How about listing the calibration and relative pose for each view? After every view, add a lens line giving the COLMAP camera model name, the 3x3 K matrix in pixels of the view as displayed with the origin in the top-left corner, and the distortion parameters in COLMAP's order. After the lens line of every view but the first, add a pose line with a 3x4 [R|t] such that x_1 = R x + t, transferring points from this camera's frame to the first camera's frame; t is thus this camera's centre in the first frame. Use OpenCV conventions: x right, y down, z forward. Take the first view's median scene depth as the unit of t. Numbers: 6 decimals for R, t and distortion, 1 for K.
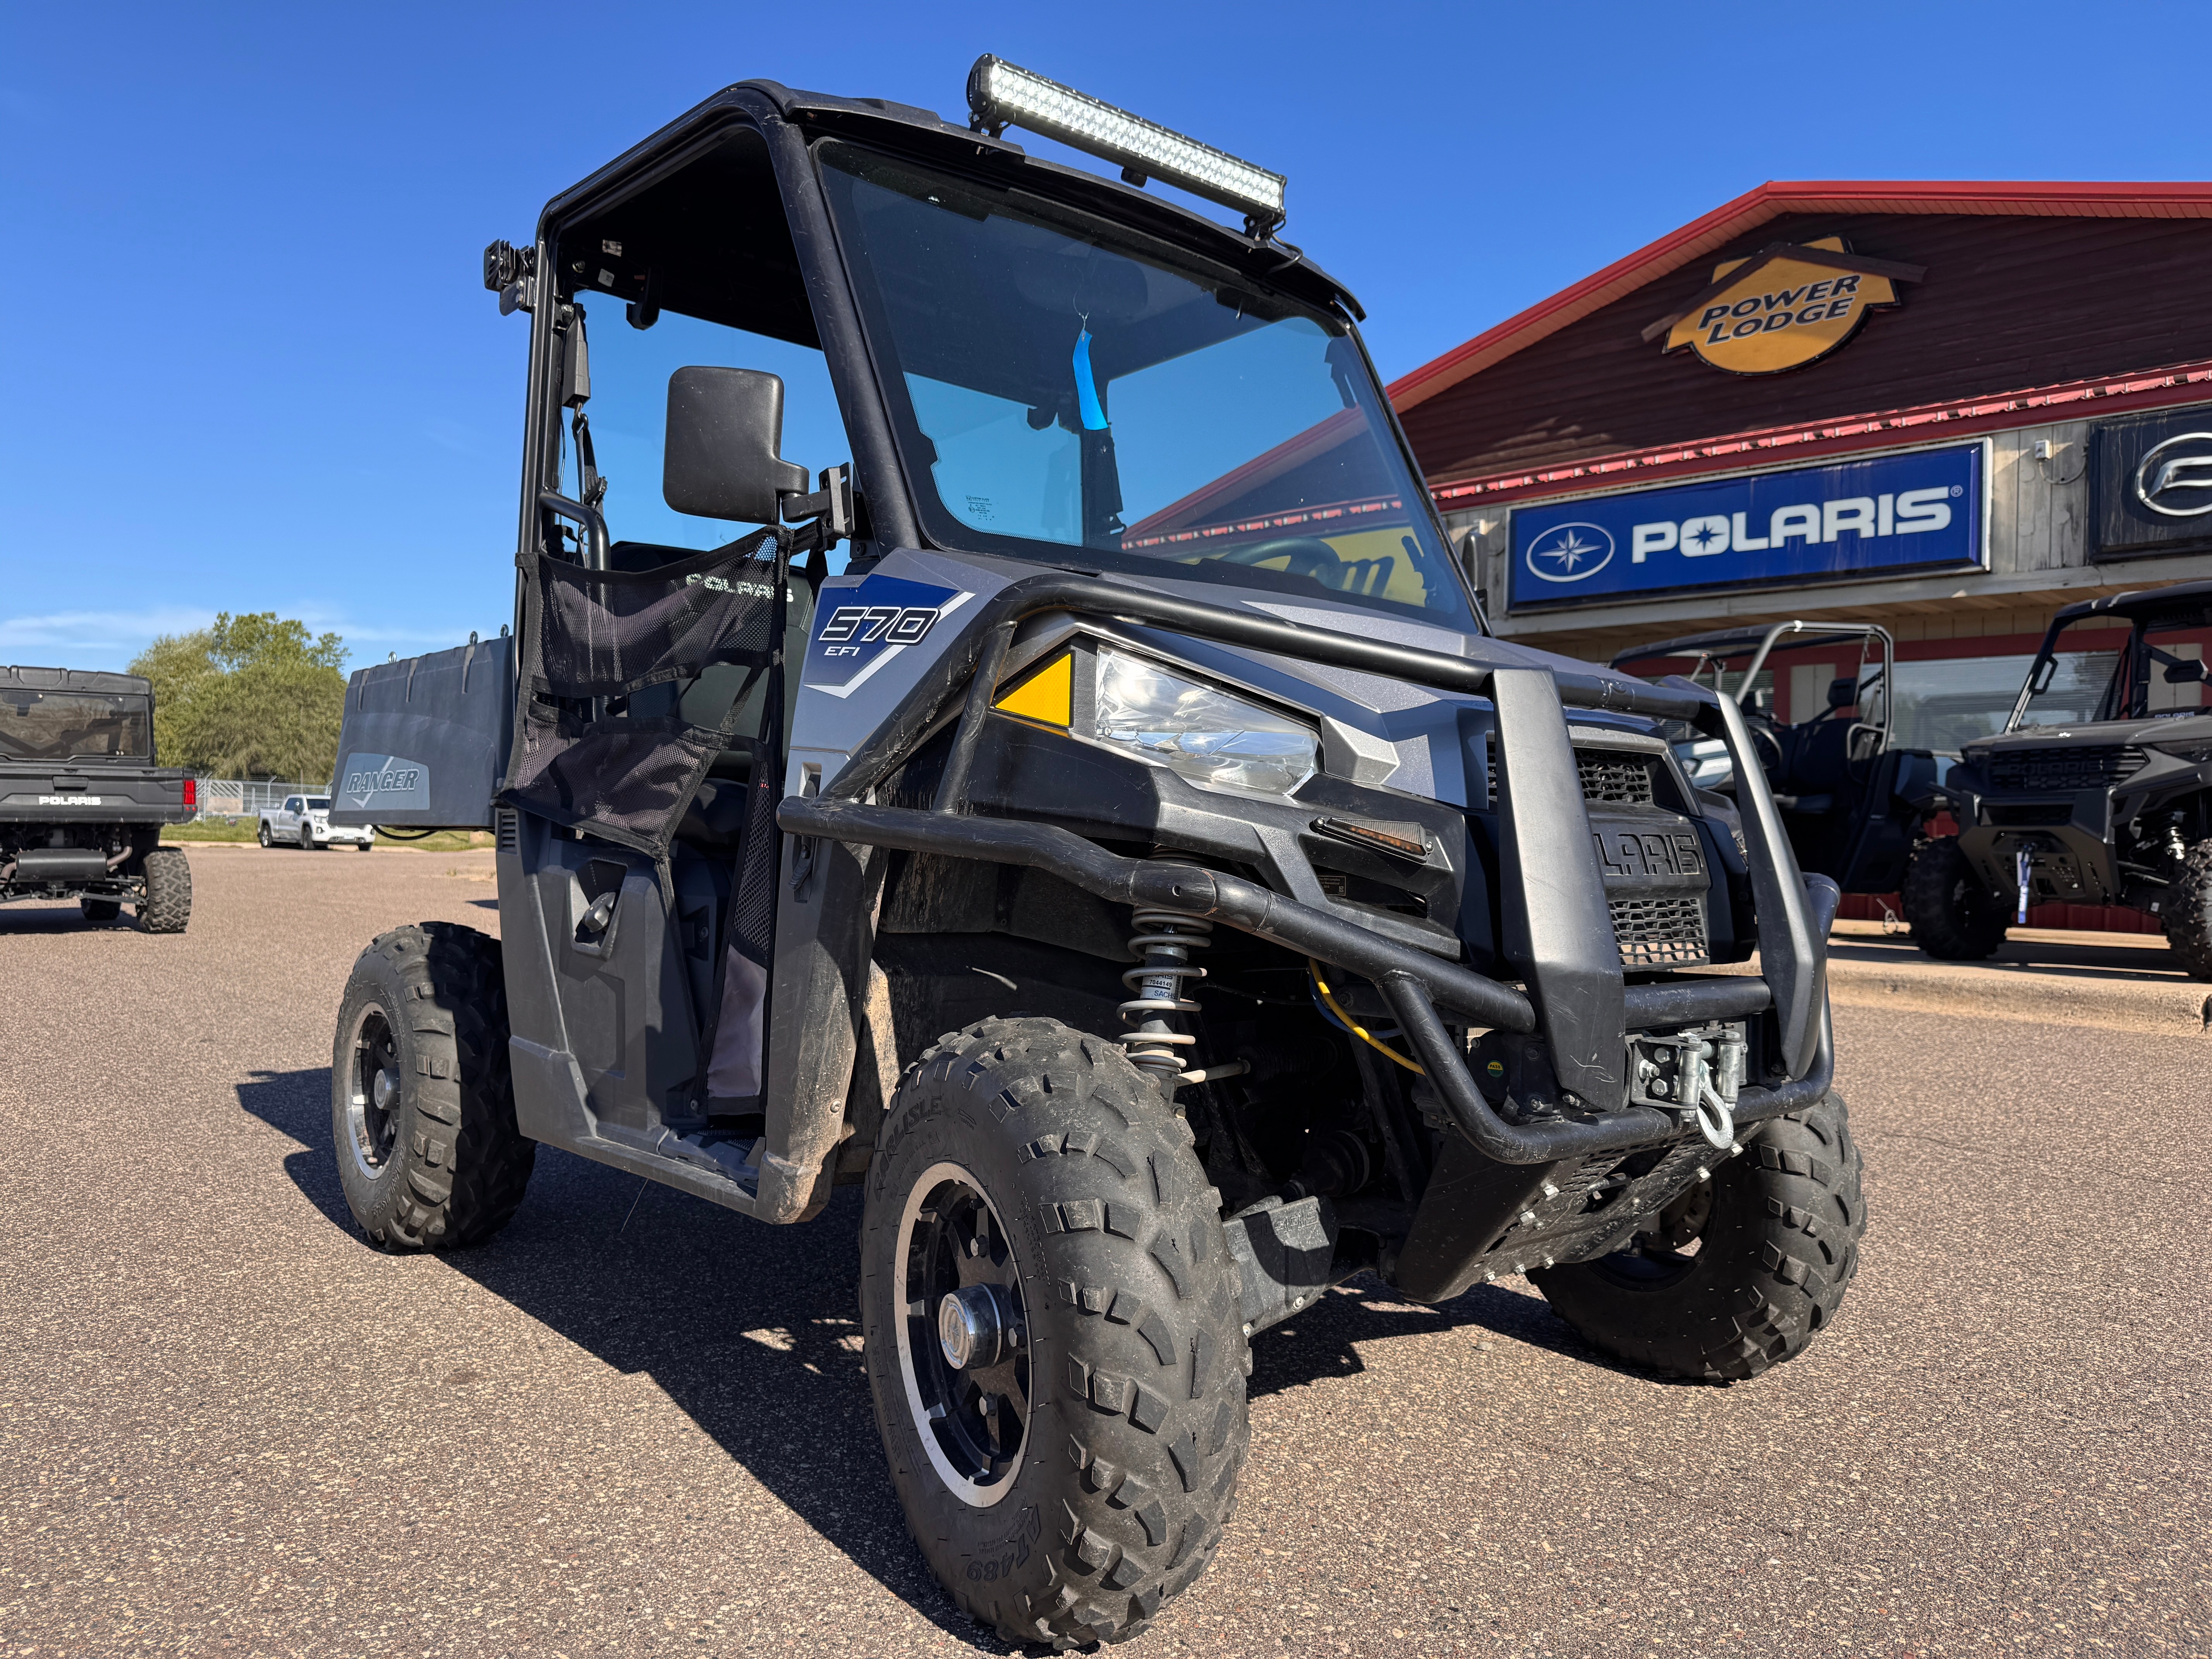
lens RADIAL K [[1567.7, 0, 1113.0], [0, 1567.7, 825.3], [0, 0, 1]] dist [0.083379, -0.171893]
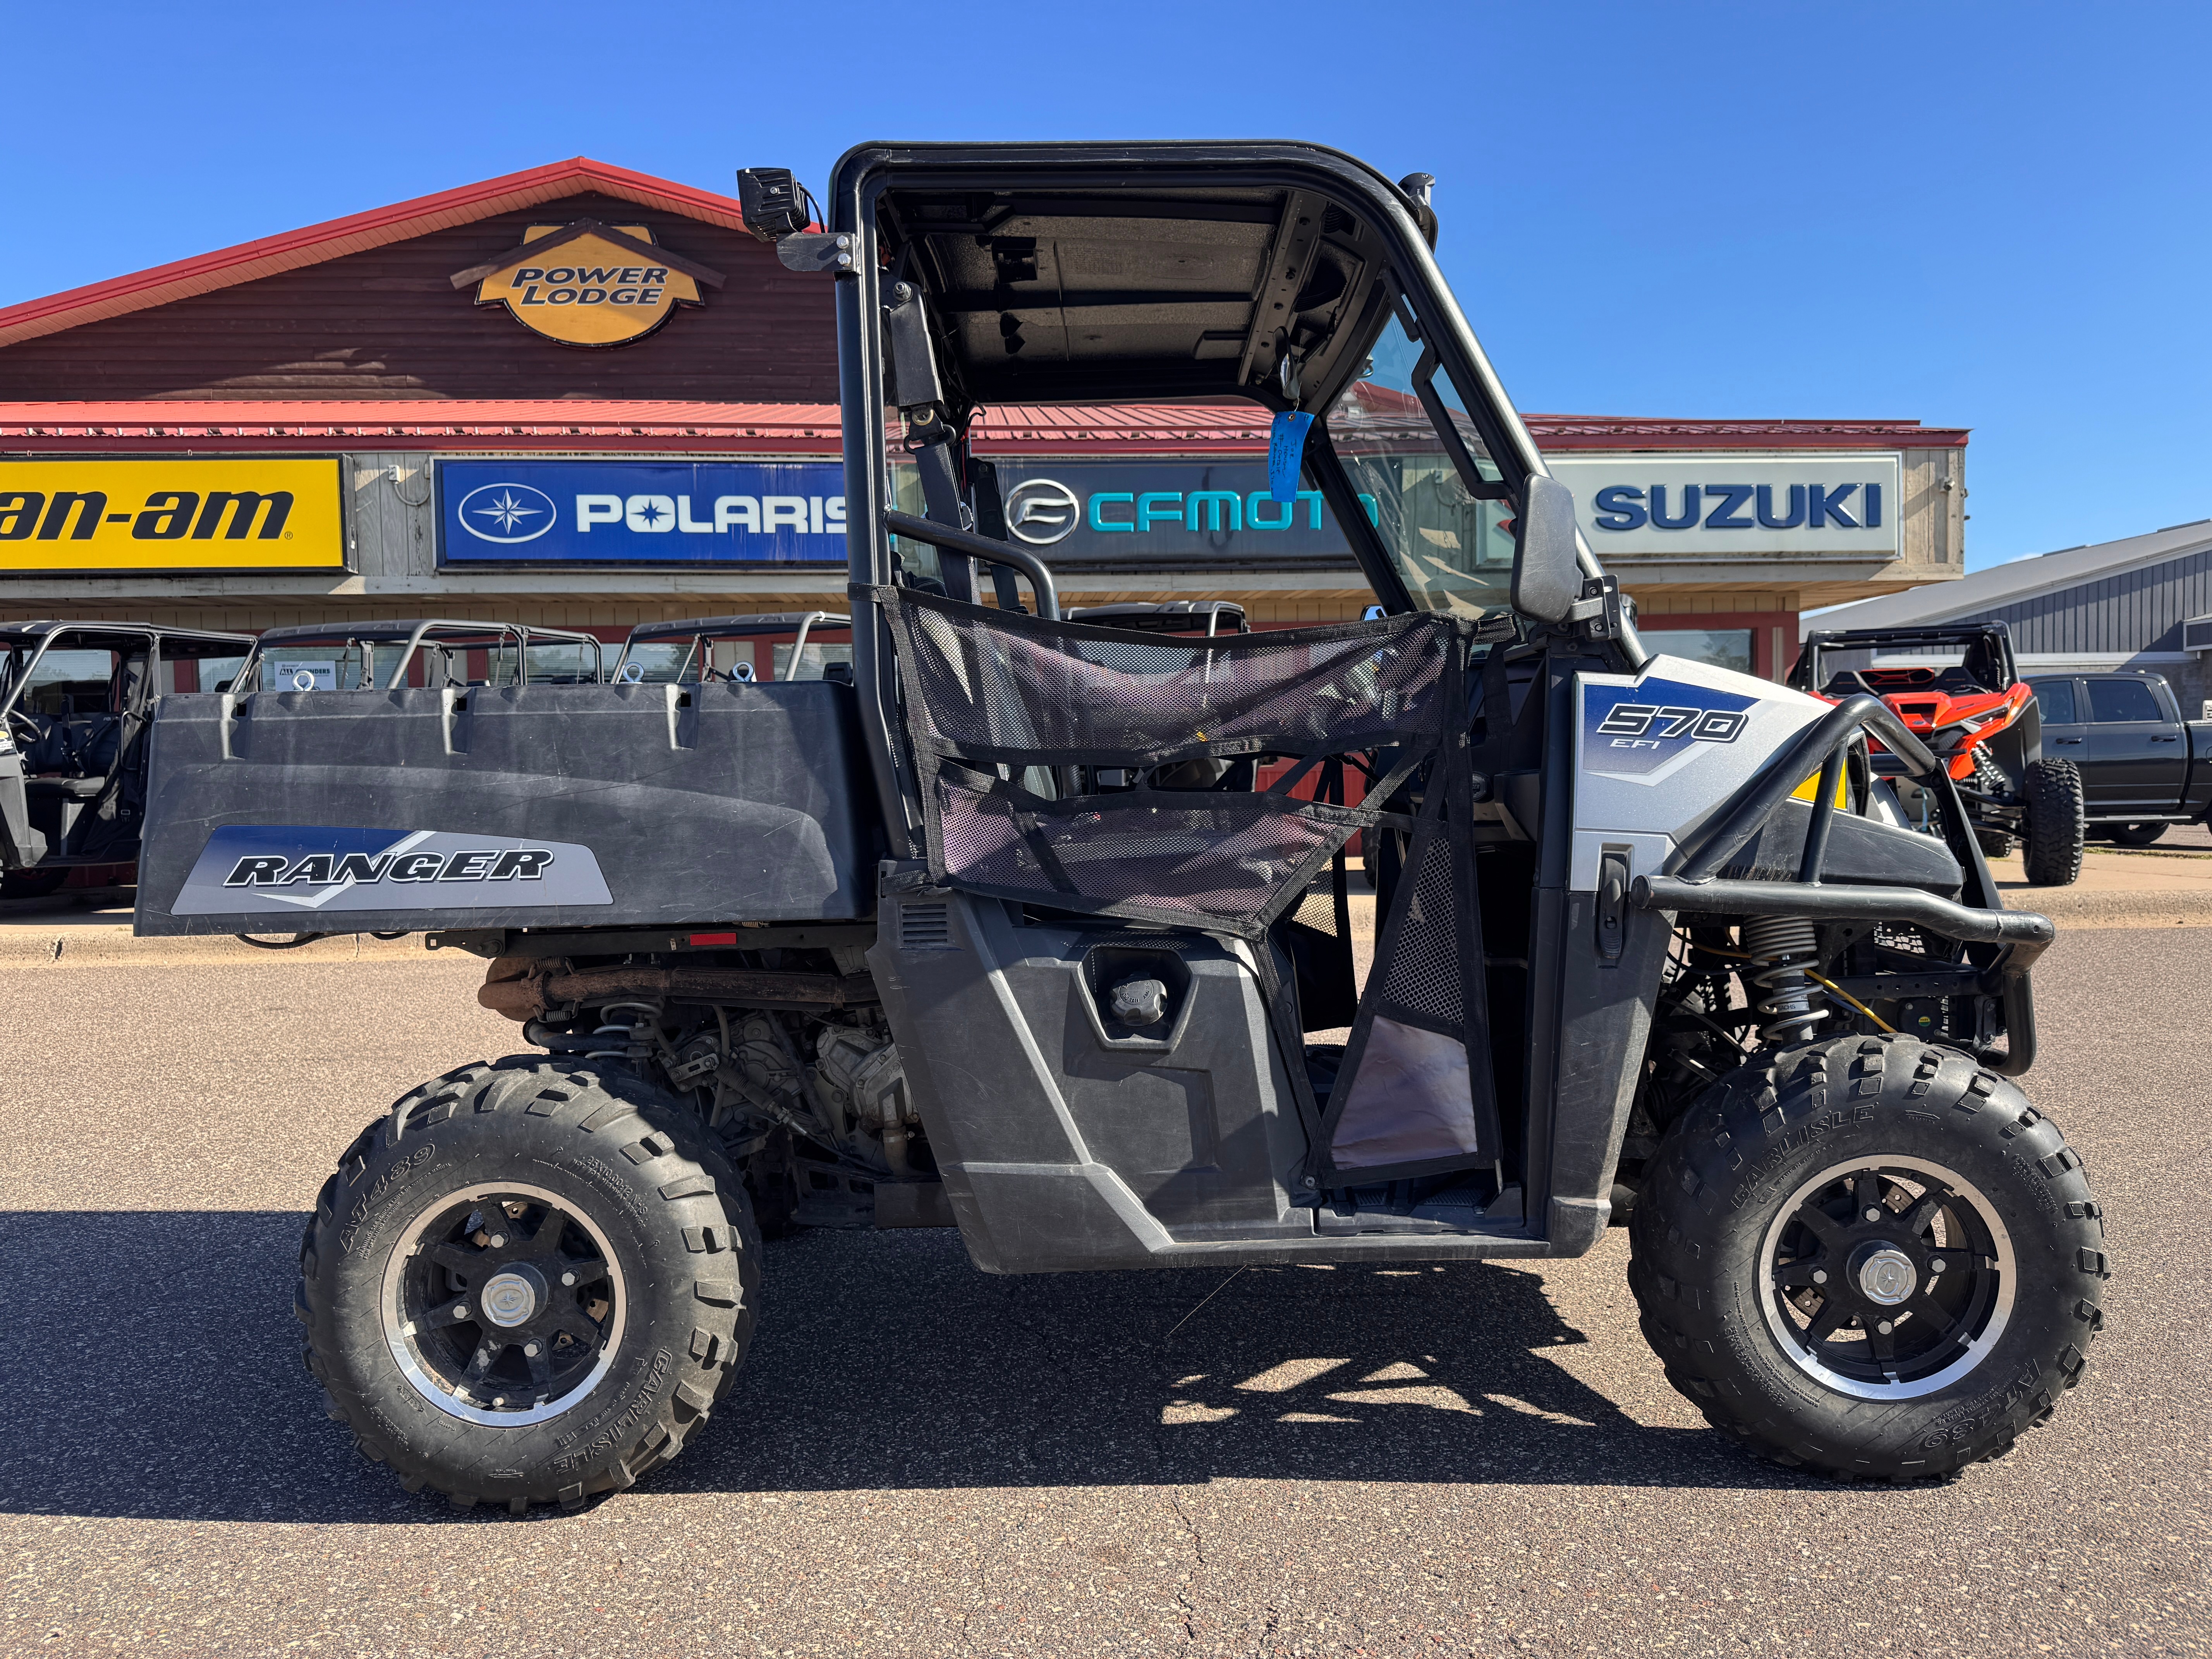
lens RADIAL K [[1567.7, 0, 1113.0], [0, 1567.7, 825.3], [0, 0, 1]] dist [0.083379, -0.171893]
pose [[0.655485, -0.050544, 0.753515, -0.213433], [0.024254, 0.998652, 0.045888, -0.018697], [-0.754818, -0.011803, 0.655828, 0.088194]]
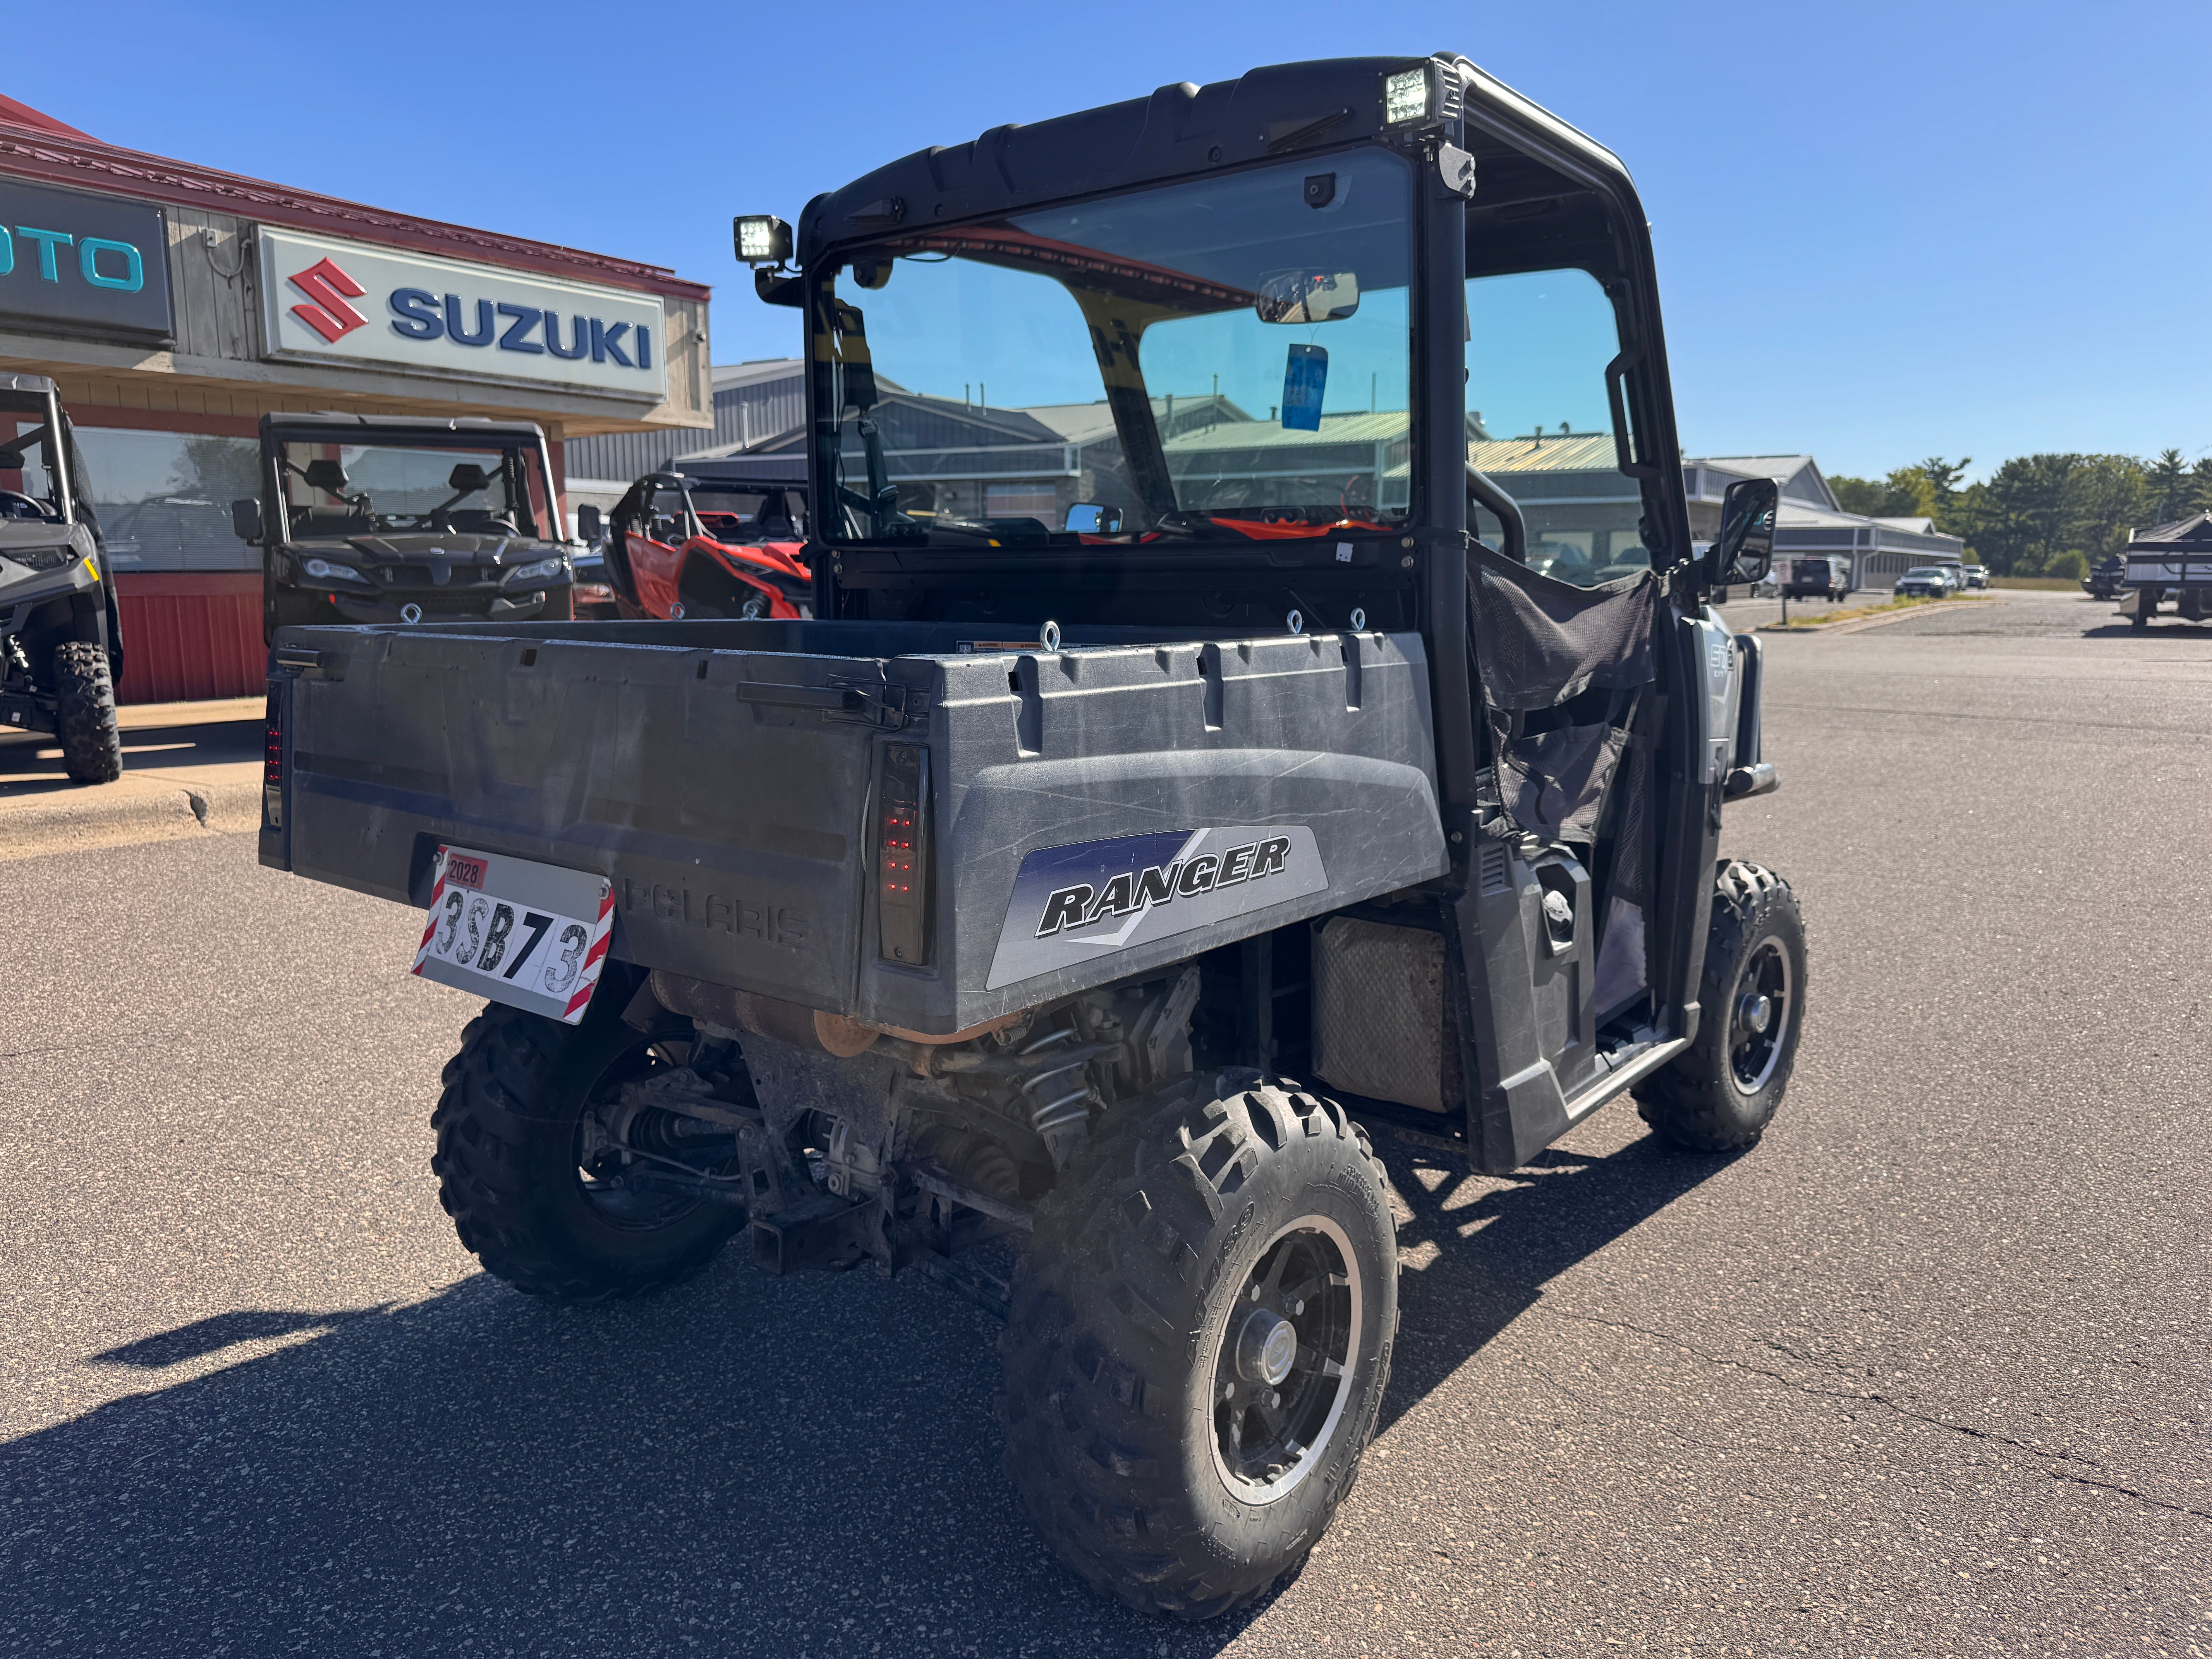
lens RADIAL K [[1538.4, 0, 1106.0], [0, 1538.4, 829.5], [0, 0, 1]] dist [0.078542, -0.058615]
pose [[-0.158226, -0.175623, 0.971659, -0.265439], [-0.008012, 0.984251, 0.176595, -0.036917], [-0.987370, 0.020157, -0.157142, 0.304258]]
